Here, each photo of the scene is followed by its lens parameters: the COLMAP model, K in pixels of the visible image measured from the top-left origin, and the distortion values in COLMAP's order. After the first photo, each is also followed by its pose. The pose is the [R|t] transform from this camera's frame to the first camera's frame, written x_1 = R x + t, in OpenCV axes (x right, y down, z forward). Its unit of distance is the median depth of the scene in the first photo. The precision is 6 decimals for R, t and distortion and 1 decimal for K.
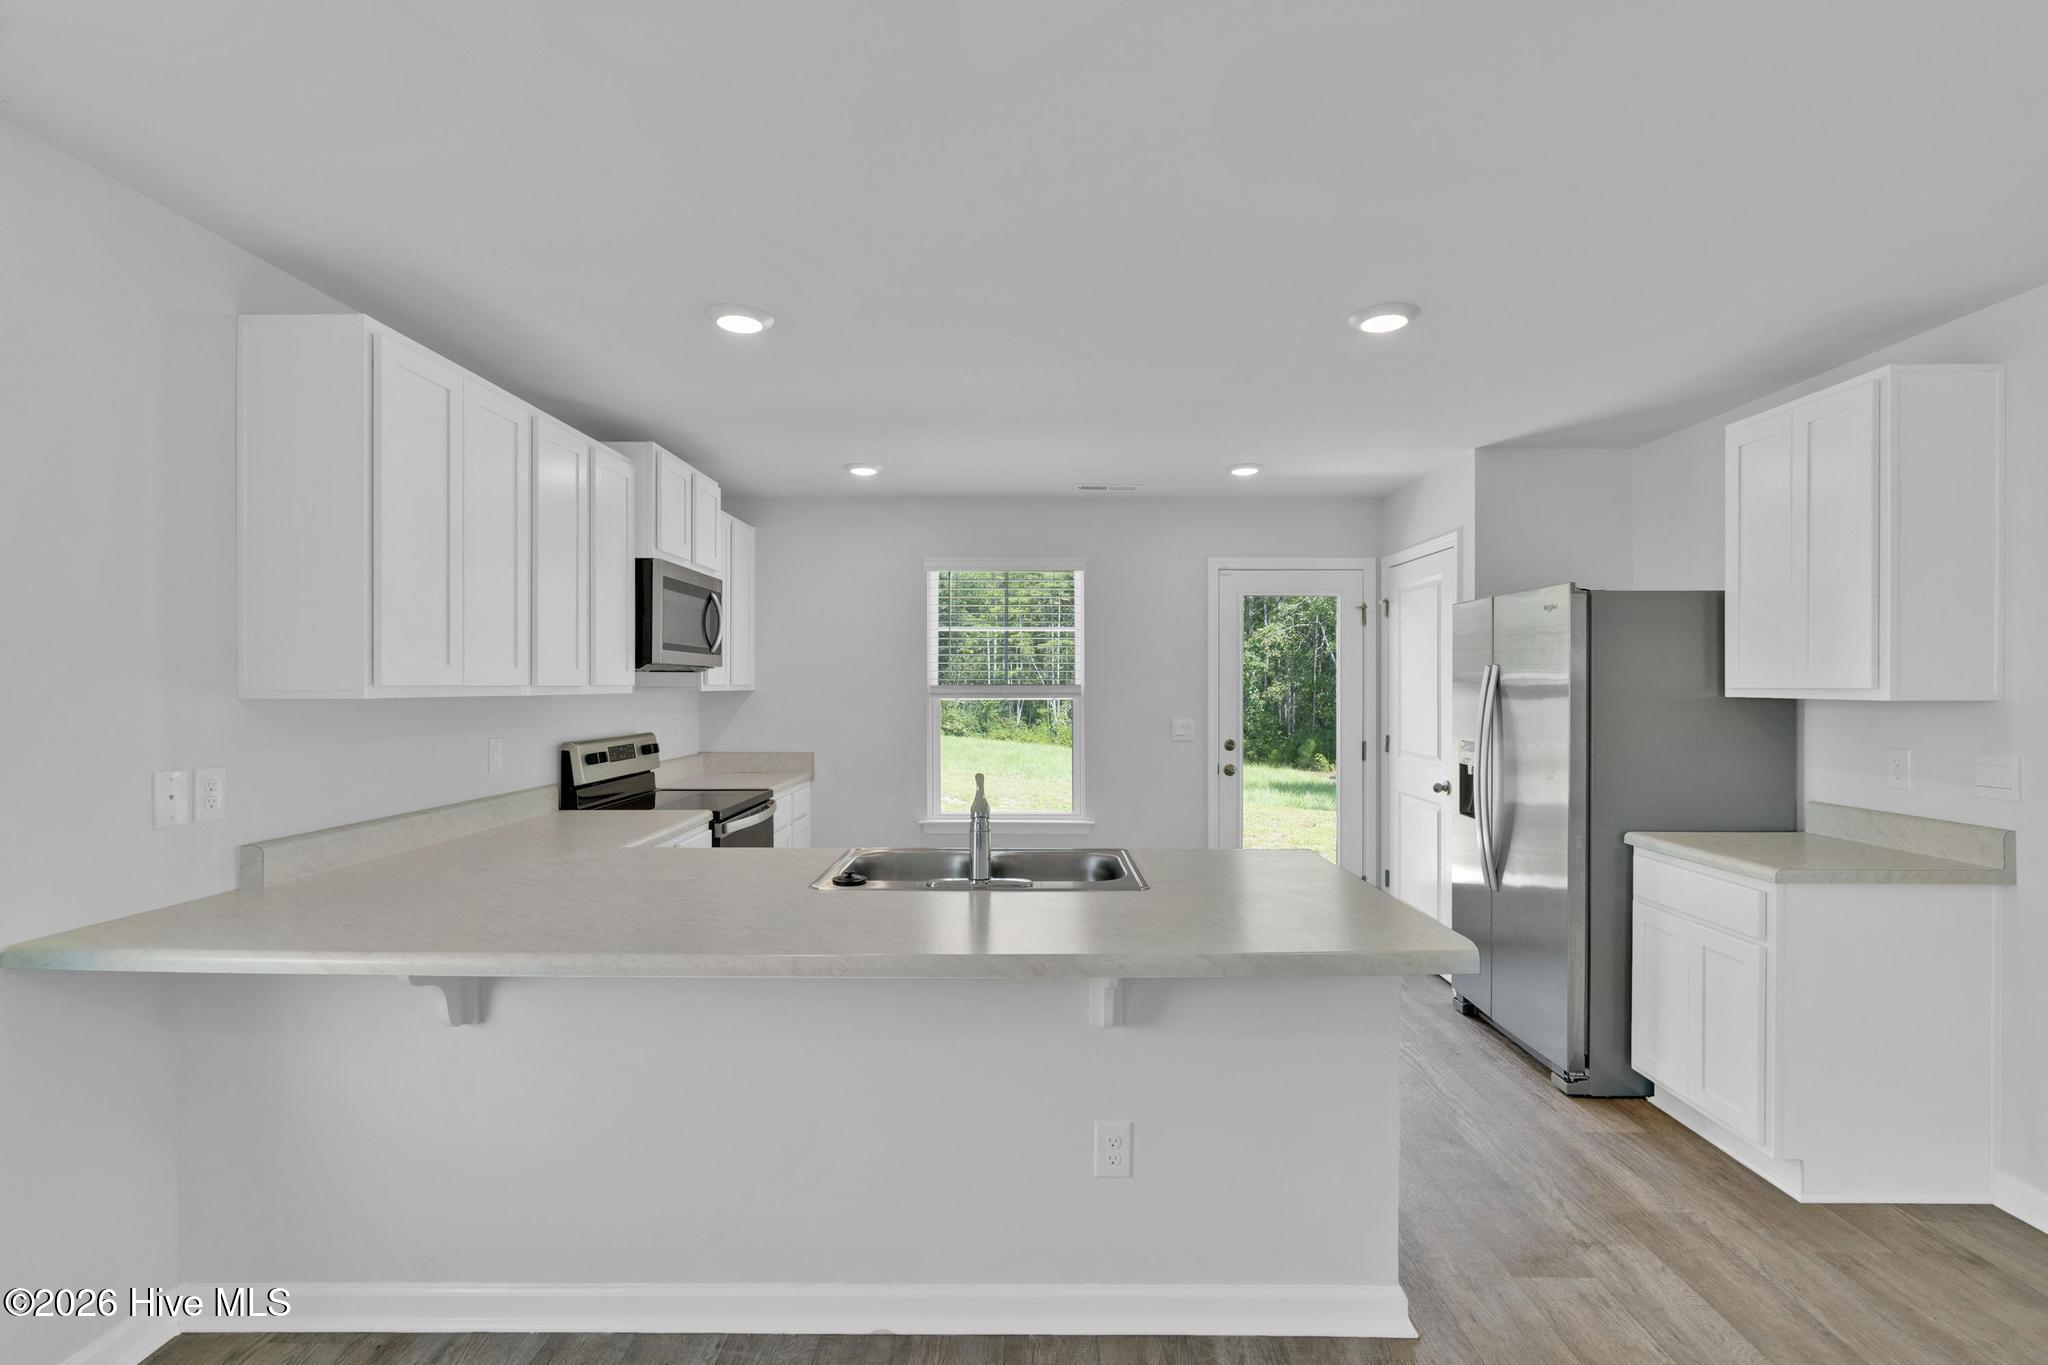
lens RADIAL K [[936.0, 0, 1031.2], [0, 936.0, 680.2], [0, 0, 1]] dist [0.000519, 0.000239]
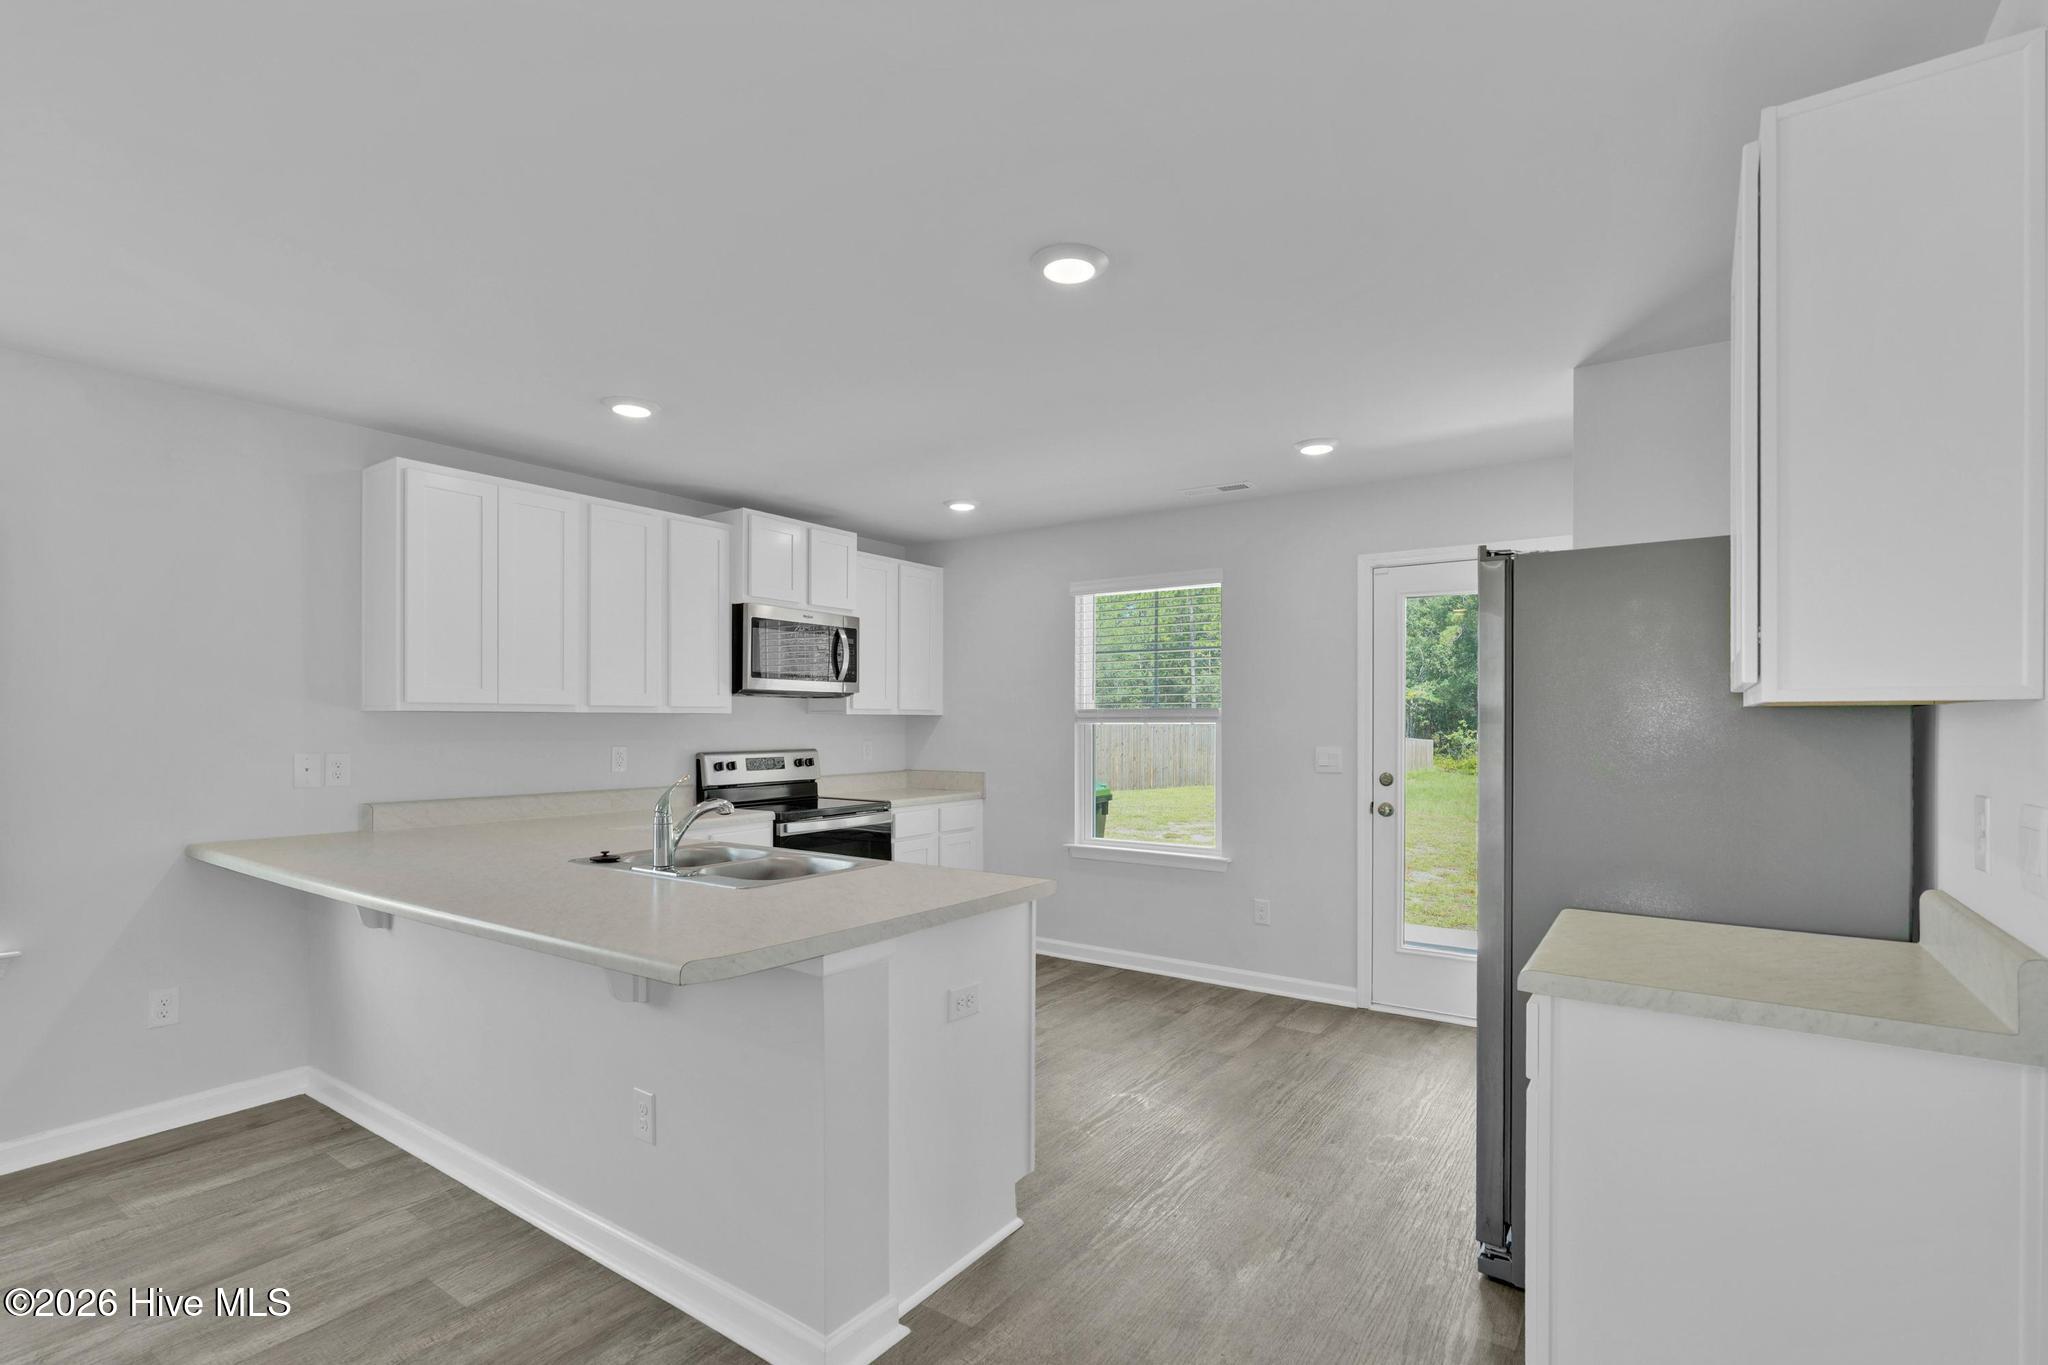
lens RADIAL K [[946.1, 0, 1025.1], [0, 946.1, 714.5], [0, 0, 1]] dist [0.010640, 0.000975]
pose [[0.825831, -0.004123, -0.563903, 0.598023], [0.001957, 0.999988, -0.004445, 0.021287], [0.563914, 0.002567, 0.825829, 0.184659]]
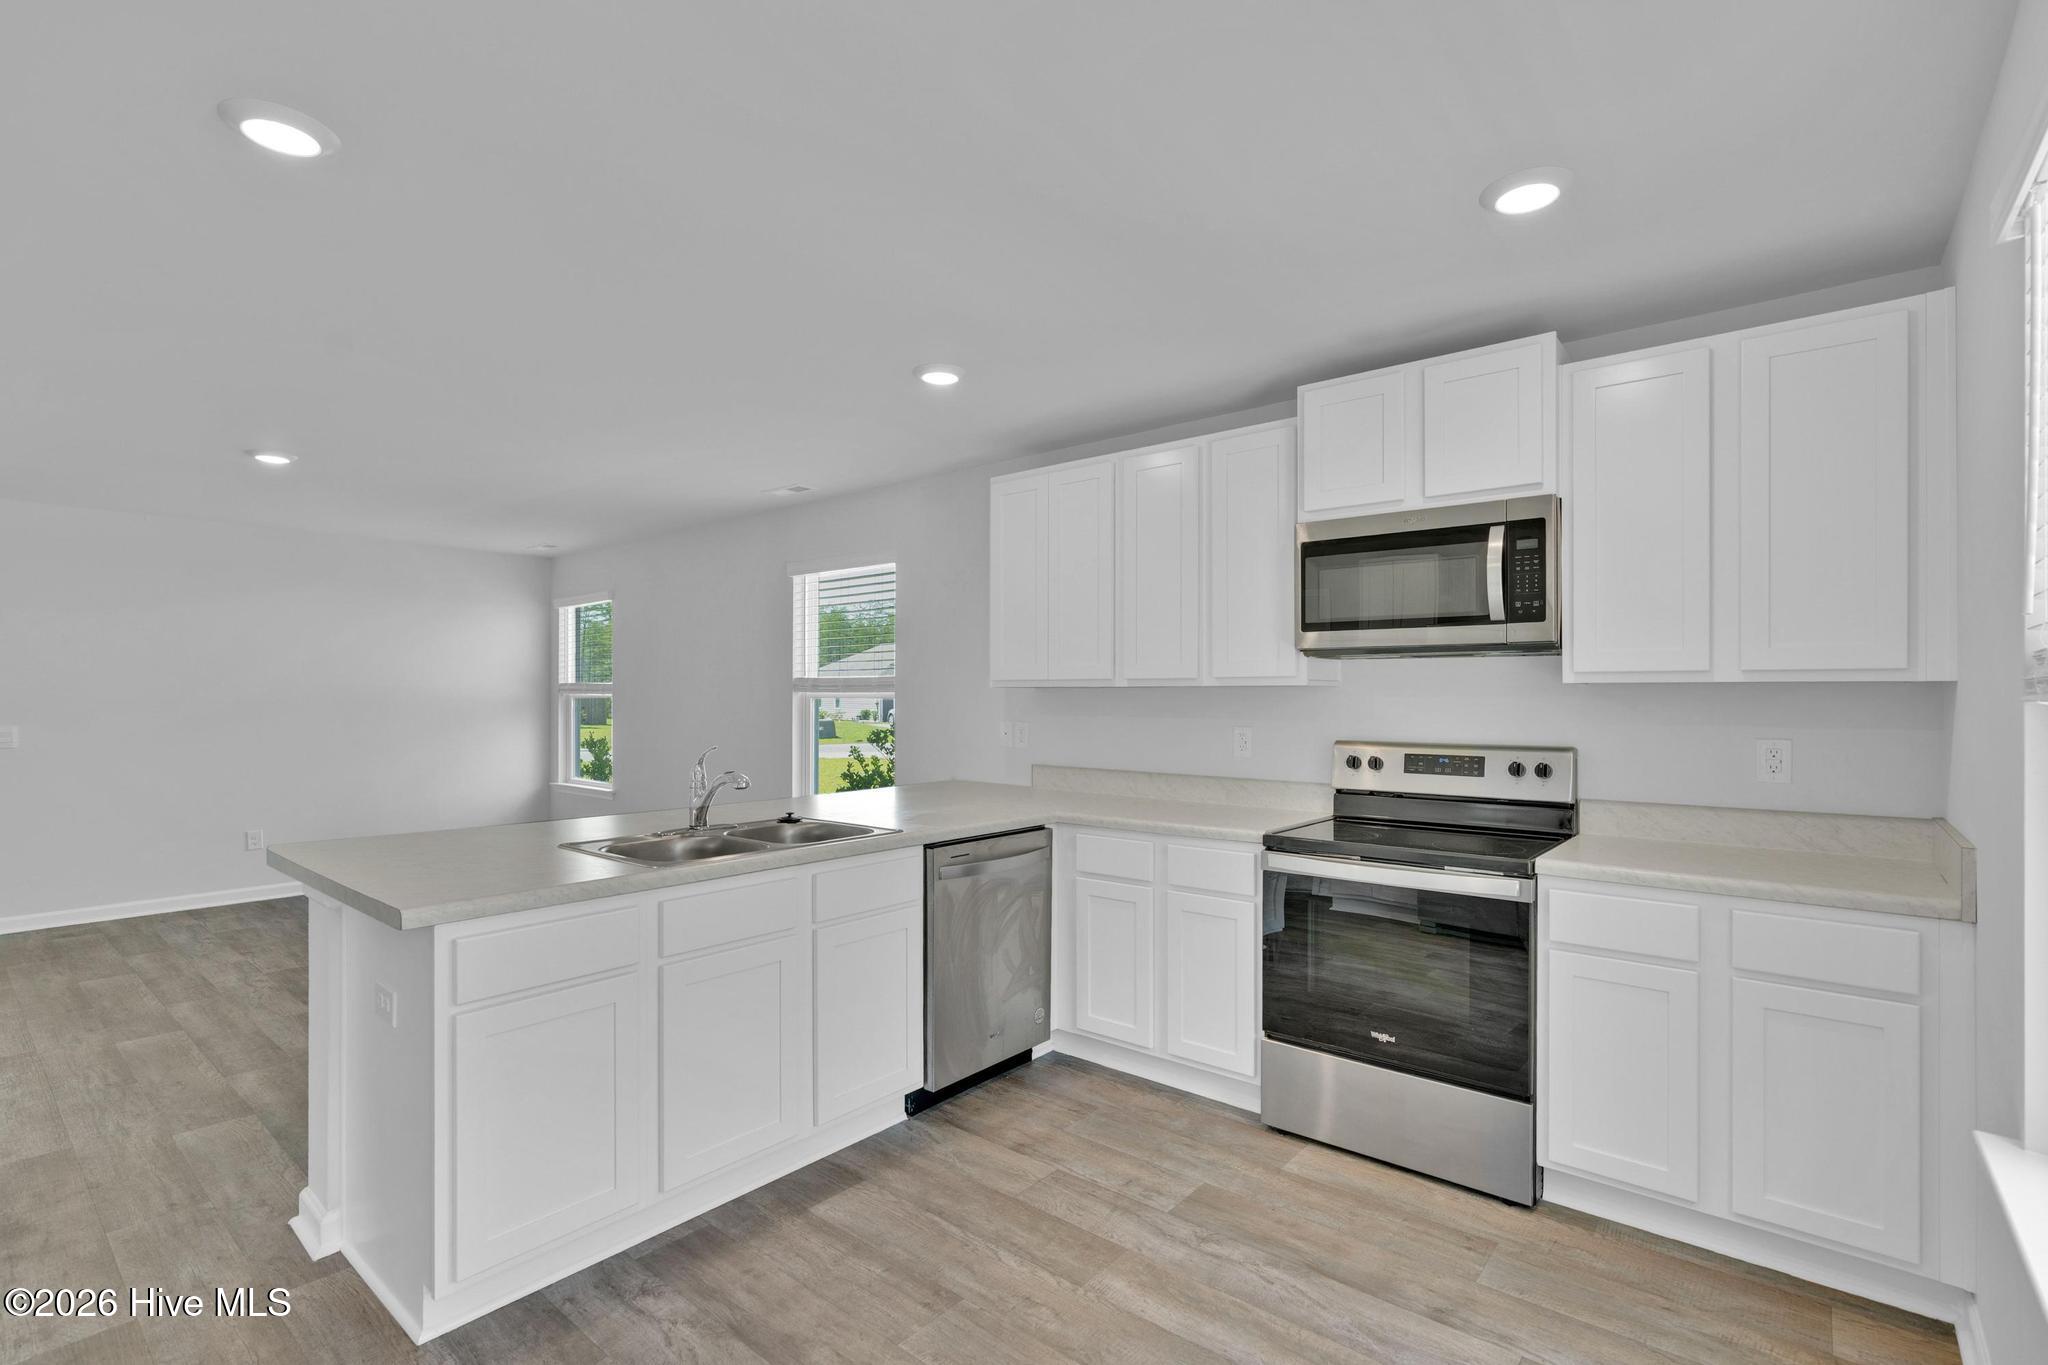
lens RADIAL K [[943.9, 0, 1029.9], [0, 943.9, 701.2], [0, 0, 1]] dist [-0.001559, -0.000102]
pose [[-0.629690, 0.001073, -0.776846, 0.408852], [0.001386, 0.999999, 0.000257, 0.027751], [0.776845, -0.000915, -0.629691, 1.349765]]
